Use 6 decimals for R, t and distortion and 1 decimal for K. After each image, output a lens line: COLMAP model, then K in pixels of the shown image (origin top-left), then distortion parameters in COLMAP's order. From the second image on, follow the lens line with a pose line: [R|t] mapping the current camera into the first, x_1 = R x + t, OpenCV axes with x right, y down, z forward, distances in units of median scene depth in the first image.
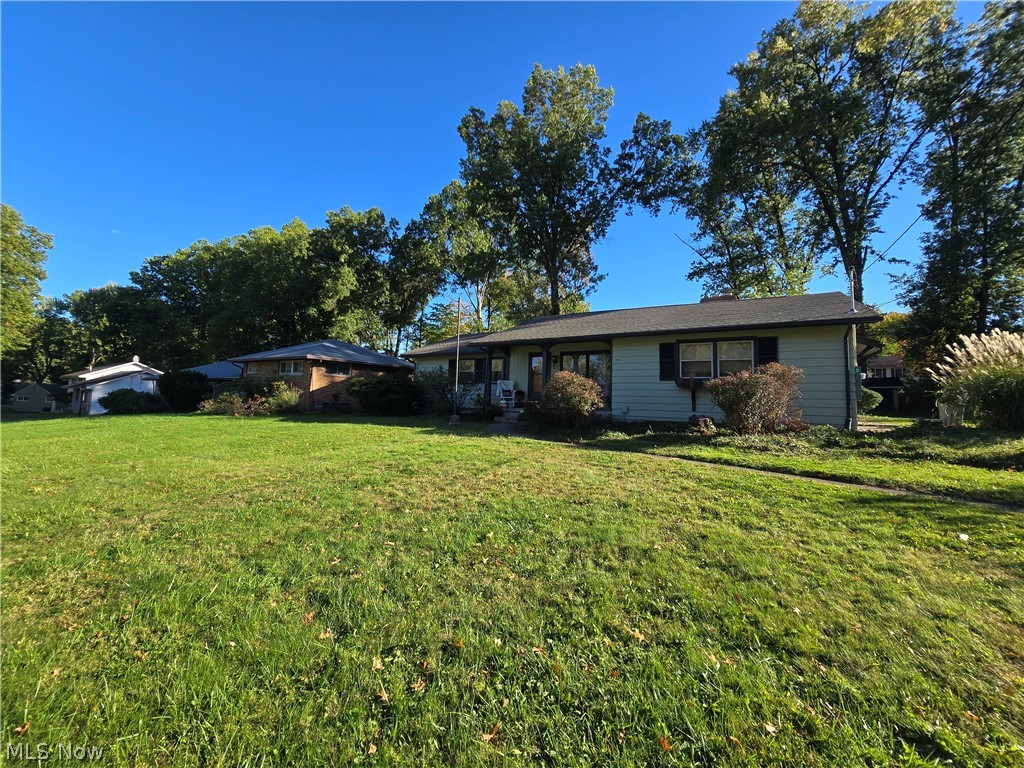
lens RADIAL K [[420.0, 0, 505.9], [0, 420.0, 365.9], [0, 0, 1]] dist [0.009259, -0.004520]
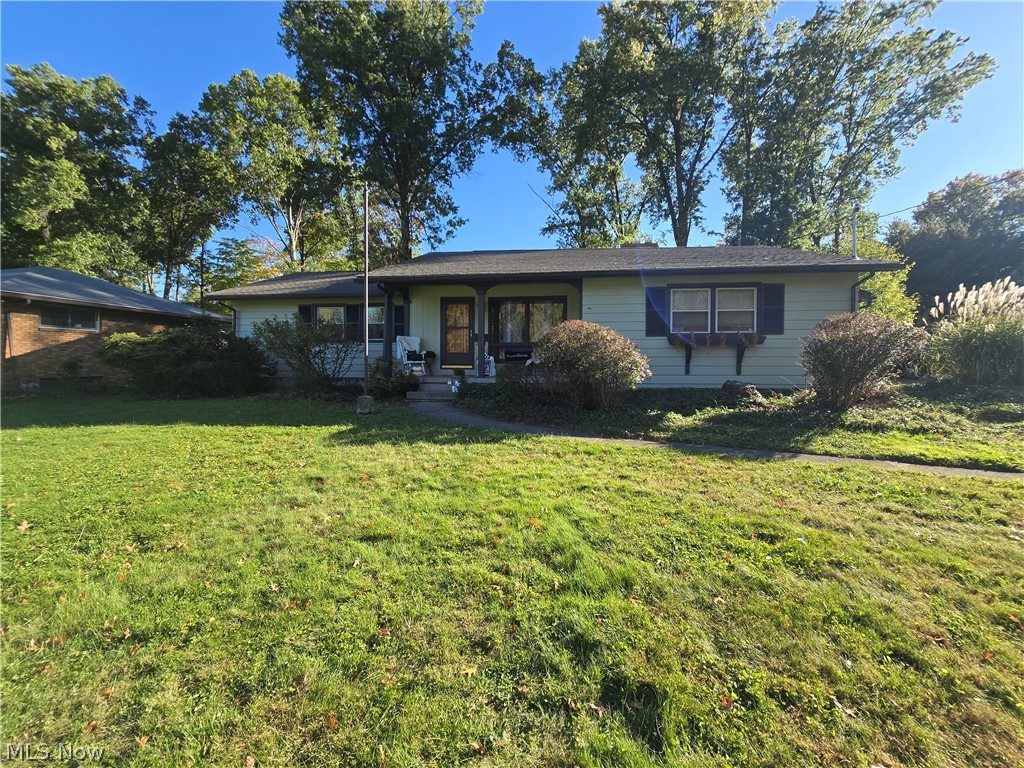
lens RADIAL K [[420.0, 0, 505.9], [0, 420.0, 365.9], [0, 0, 1]] dist [0.009259, -0.004520]
pose [[0.904809, -0.028472, 0.424865, -0.062147], [-0.013032, 0.995443, 0.094463, 0.006030], [-0.425618, -0.091008, 0.900315, 0.128311]]
